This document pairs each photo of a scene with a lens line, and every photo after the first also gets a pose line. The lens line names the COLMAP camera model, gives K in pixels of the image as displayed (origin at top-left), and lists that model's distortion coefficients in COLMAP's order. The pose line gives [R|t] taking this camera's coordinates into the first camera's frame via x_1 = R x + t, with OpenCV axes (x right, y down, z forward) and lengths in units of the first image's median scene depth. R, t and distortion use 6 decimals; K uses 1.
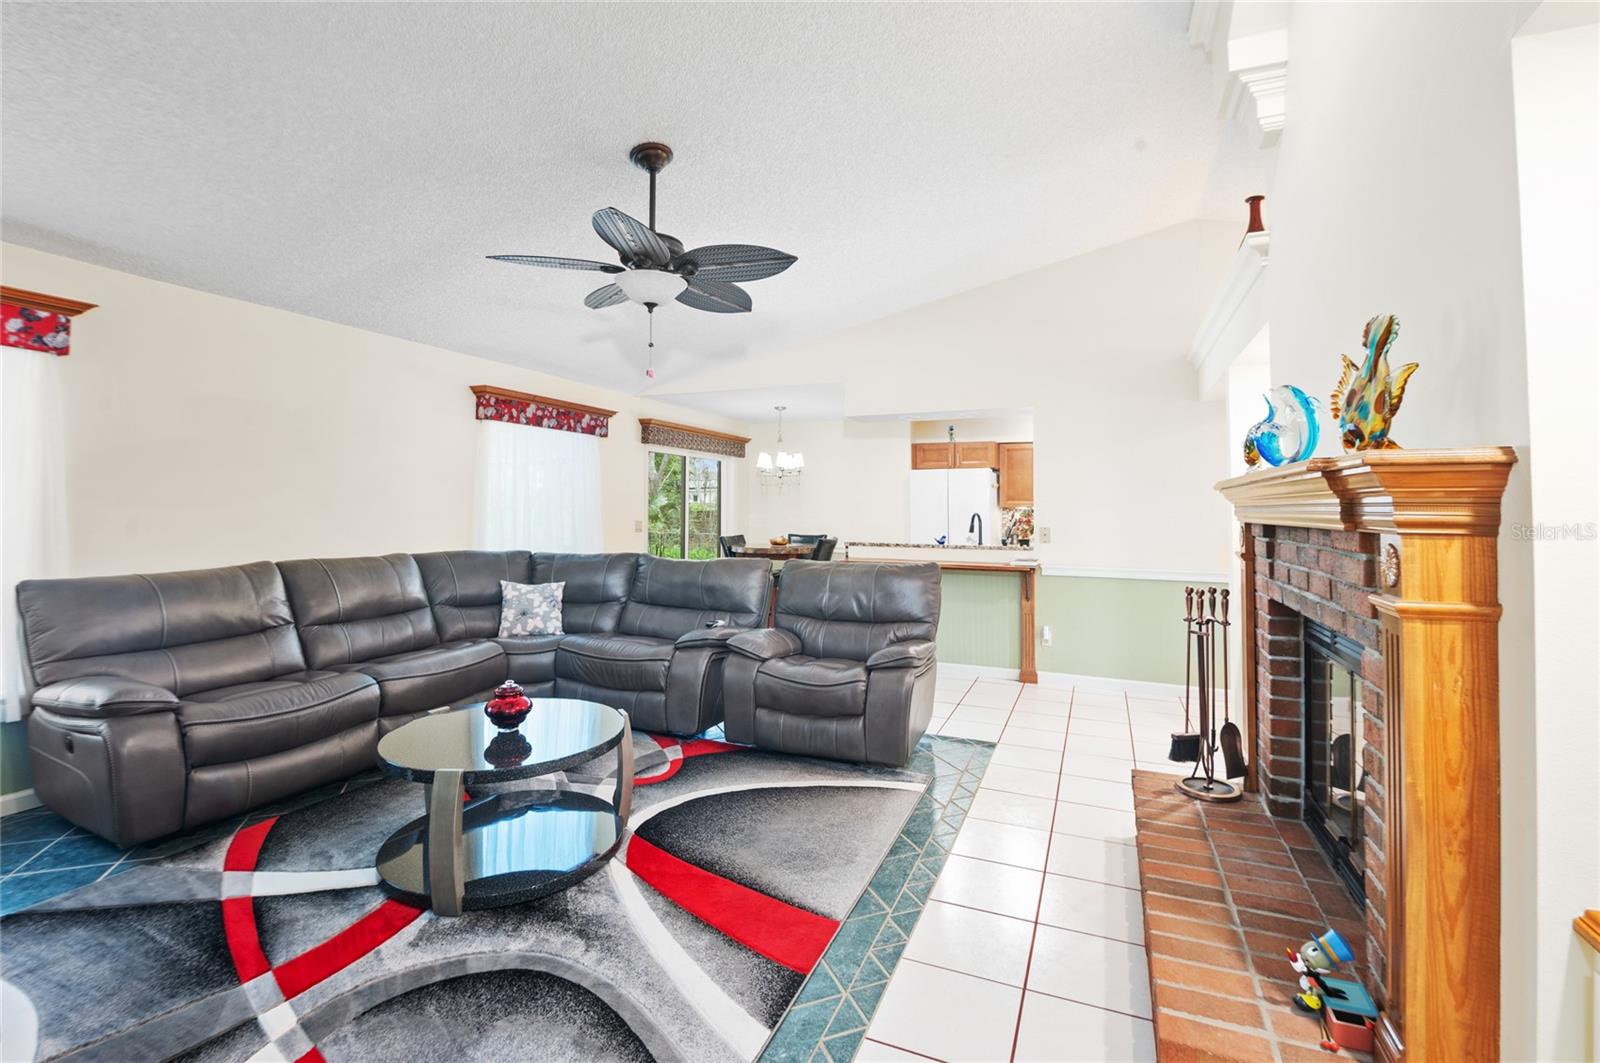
lens RADIAL K [[704.7, 0, 795.5], [0, 704.7, 489.6], [0, 0, 1]] dist [-0.000888, -0.000182]
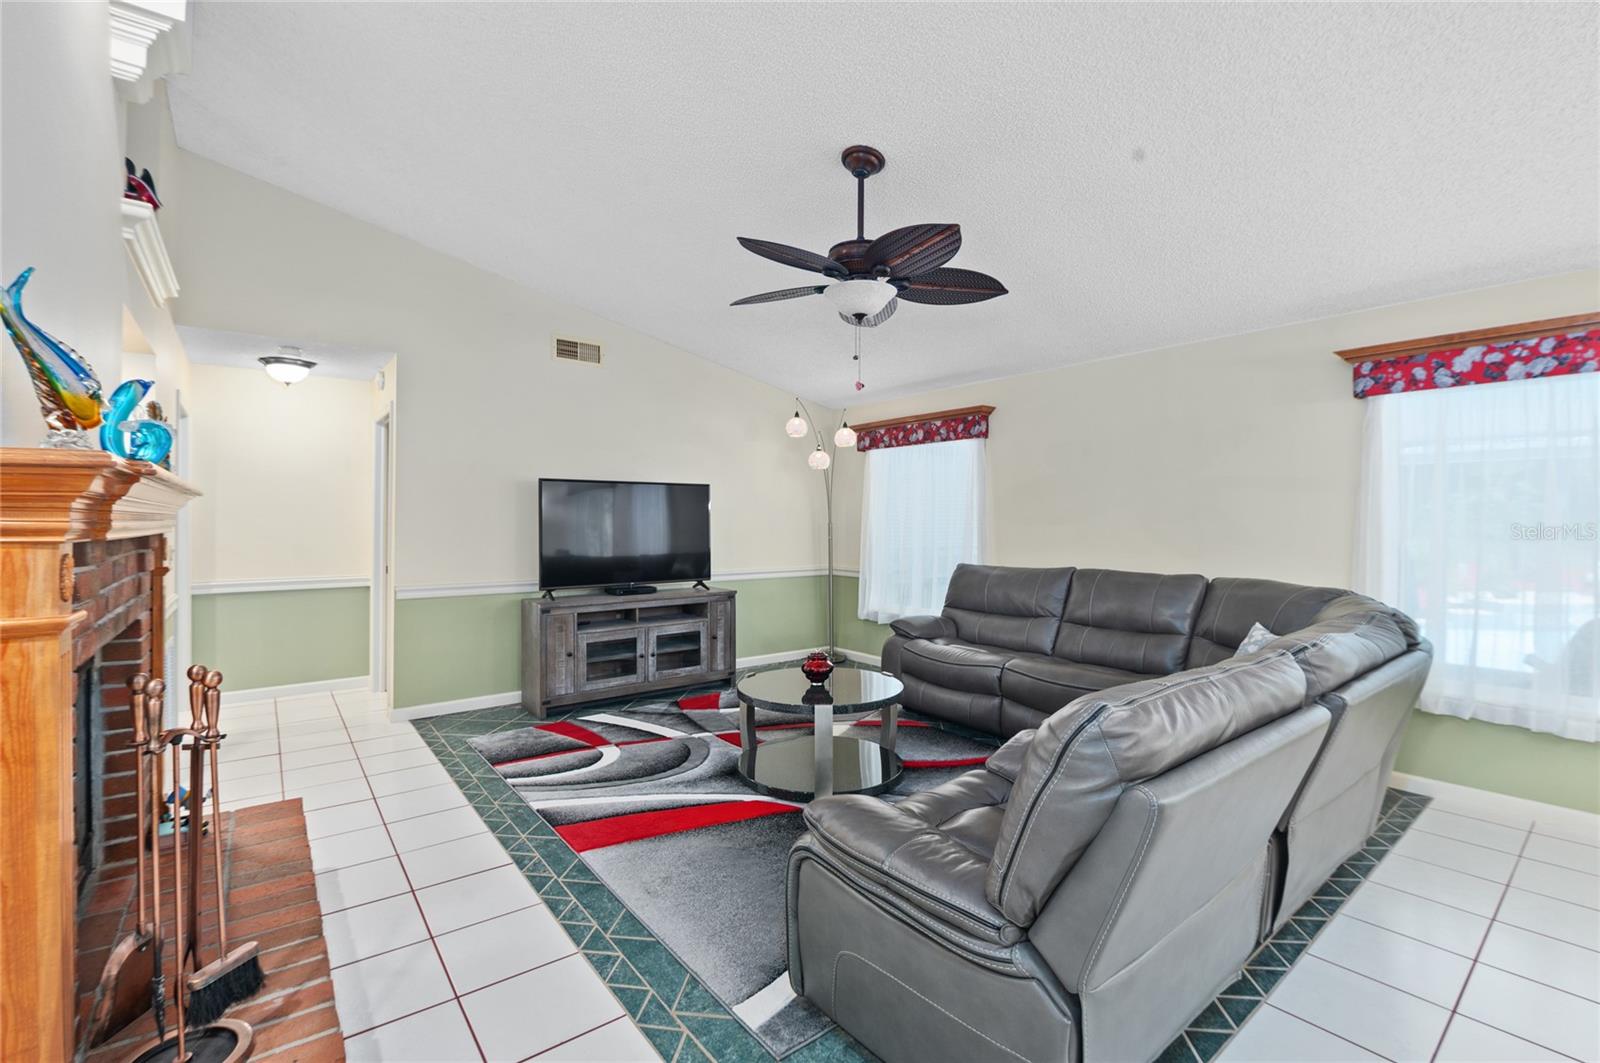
lens RADIAL K [[701.5, 0, 799.9], [0, 701.5, 513.8], [0, 0, 1]] dist [-0.019319, -0.000618]
pose [[-0.477063, -0.020871, -0.878621, 0.692431], [0.013591, 0.999423, -0.031119, 0.046730], [0.878764, -0.026787, -0.476504, 1.395459]]
